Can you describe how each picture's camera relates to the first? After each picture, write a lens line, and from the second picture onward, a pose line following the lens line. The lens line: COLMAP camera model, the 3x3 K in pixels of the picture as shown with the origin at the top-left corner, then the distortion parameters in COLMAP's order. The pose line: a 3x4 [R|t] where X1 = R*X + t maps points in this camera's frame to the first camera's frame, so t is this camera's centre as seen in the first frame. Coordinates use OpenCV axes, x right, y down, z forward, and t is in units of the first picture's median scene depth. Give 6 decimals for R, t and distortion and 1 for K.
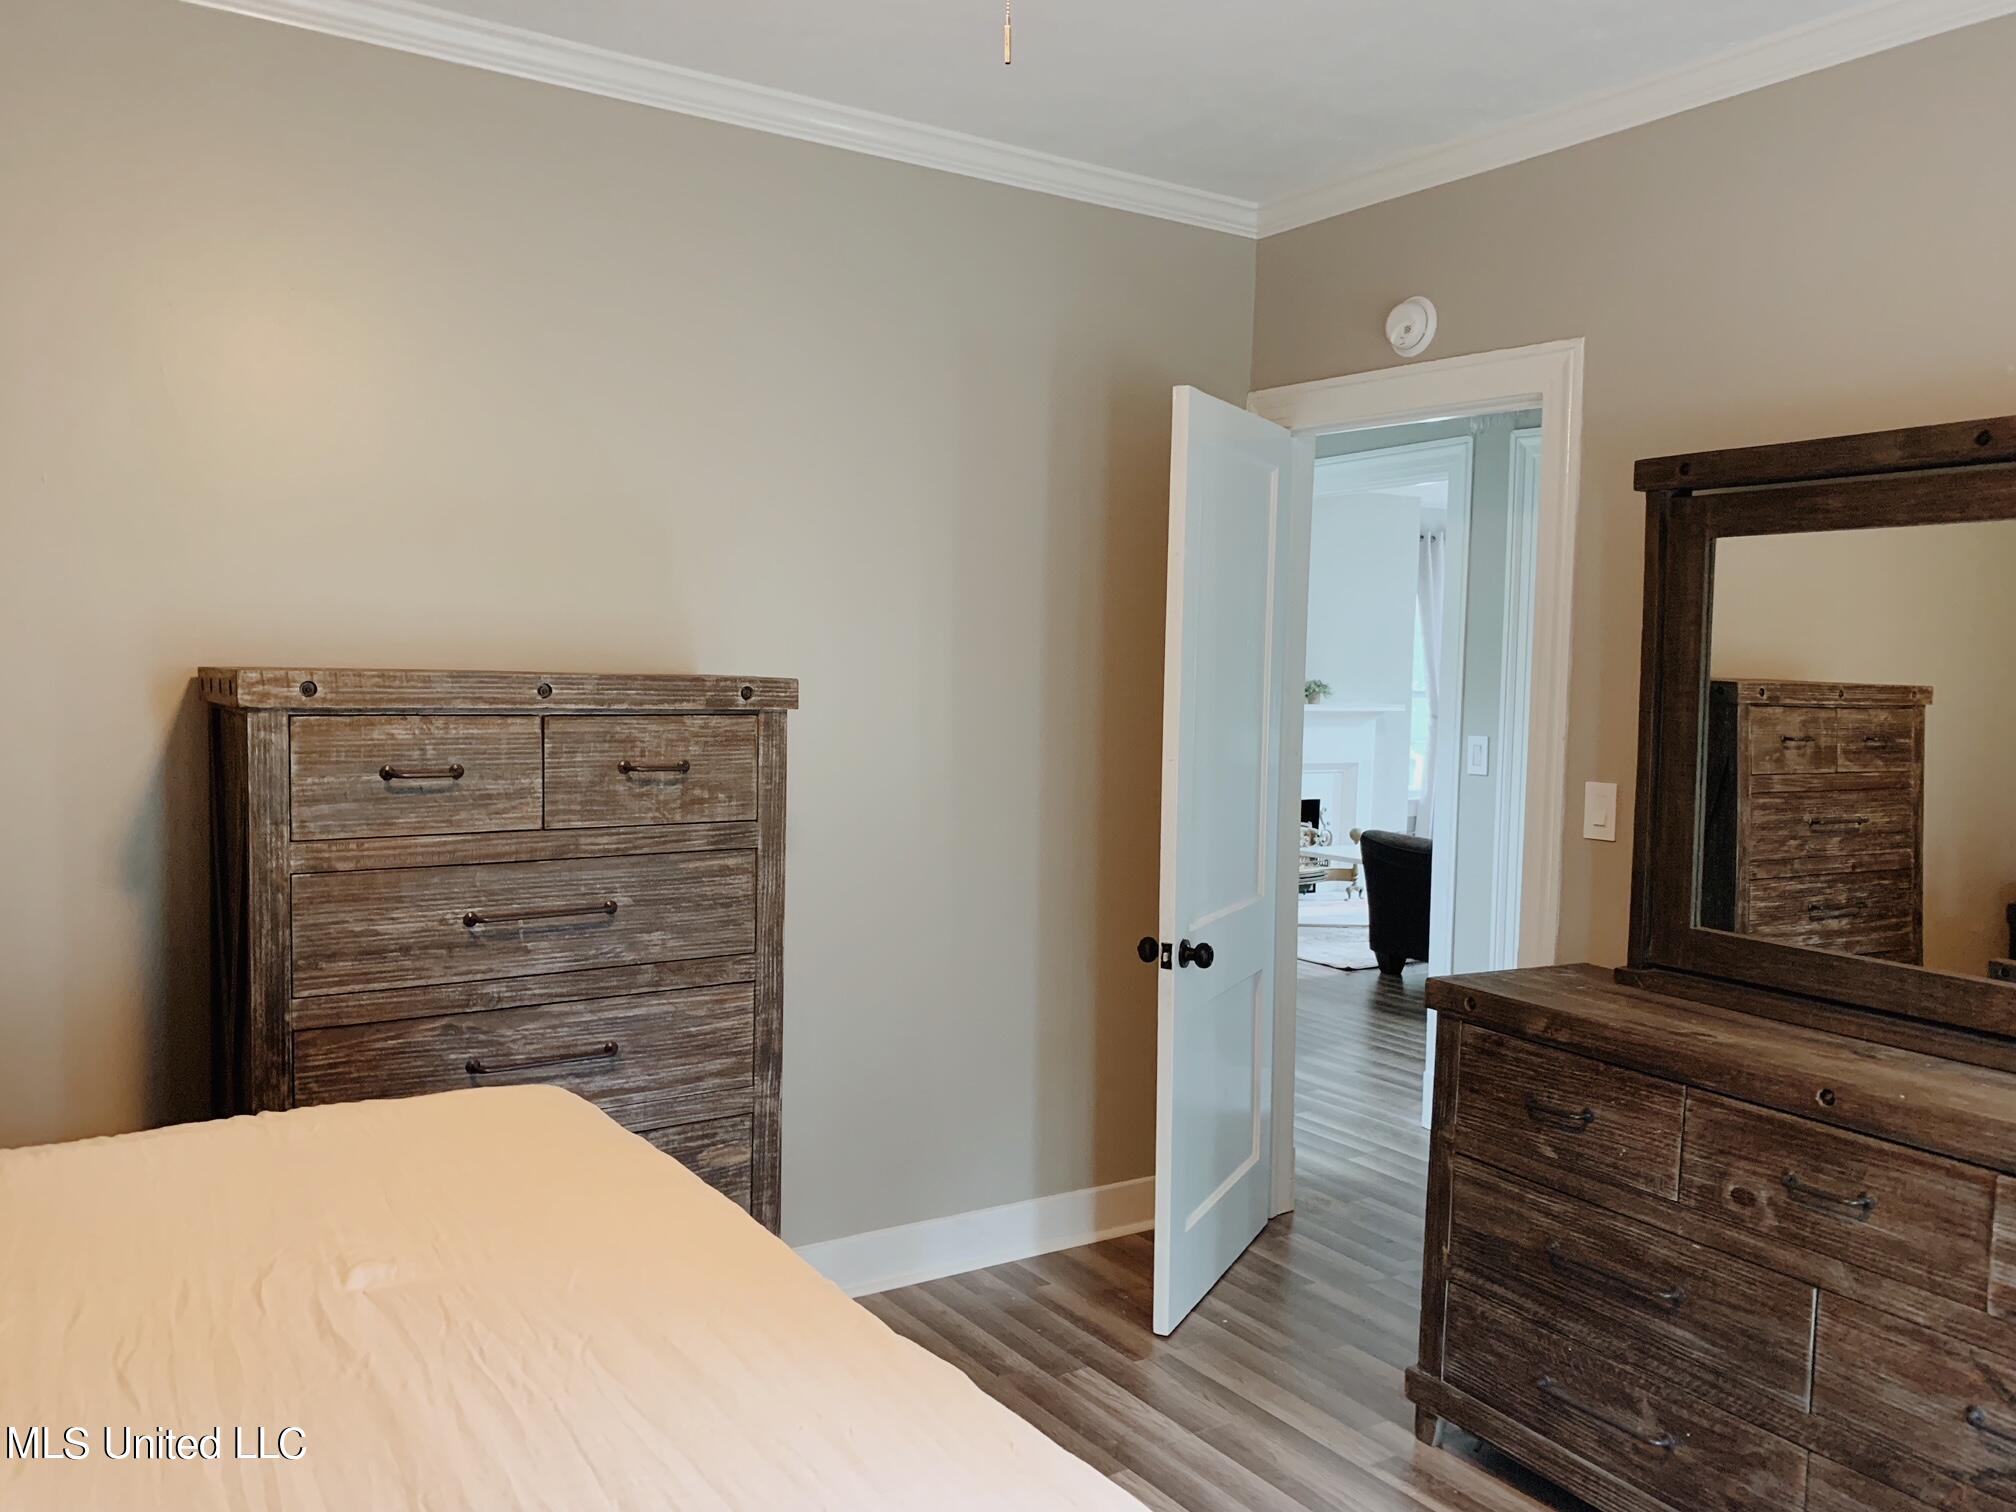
lens RADIAL K [[1543.3, 0, 1010.7], [0, 1543.3, 749.0], [0, 0, 1]] dist [-0.012288, 0.012063]
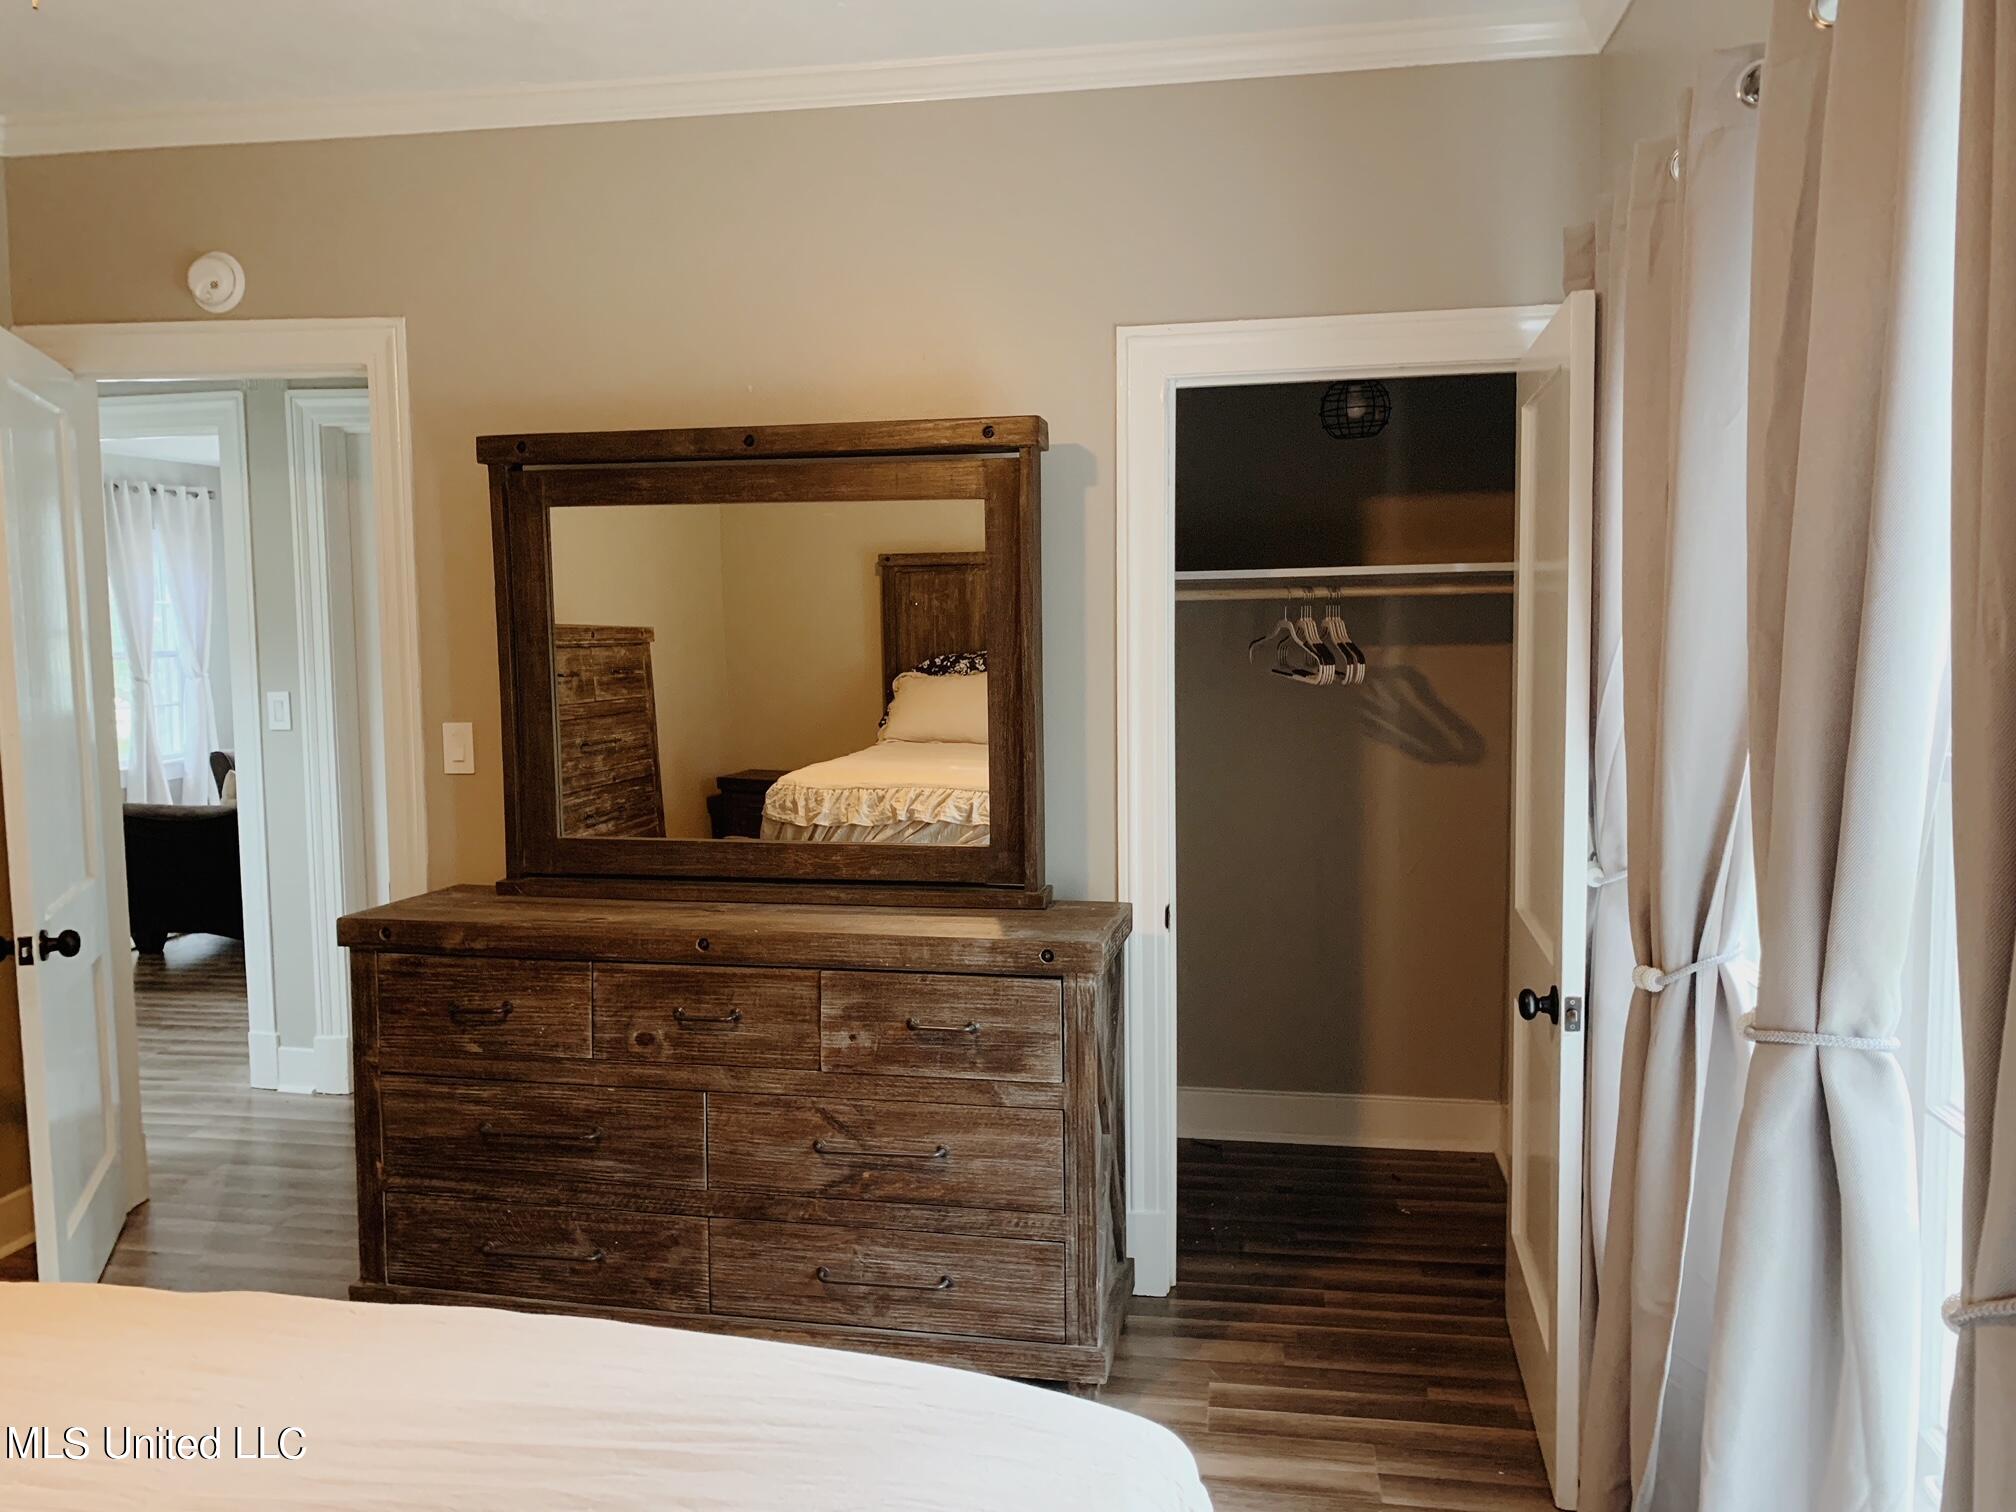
lens RADIAL K [[1519.5, 0, 1008.0], [0, 1519.5, 756.0], [0, 0, 1]] dist [0.007231, 0.004068]
pose [[0.676508, -0.099563, 0.729674, -0.180613], [0.071632, 0.995017, 0.069356, -0.002377], [-0.732944, 0.005348, 0.680268, -0.052955]]
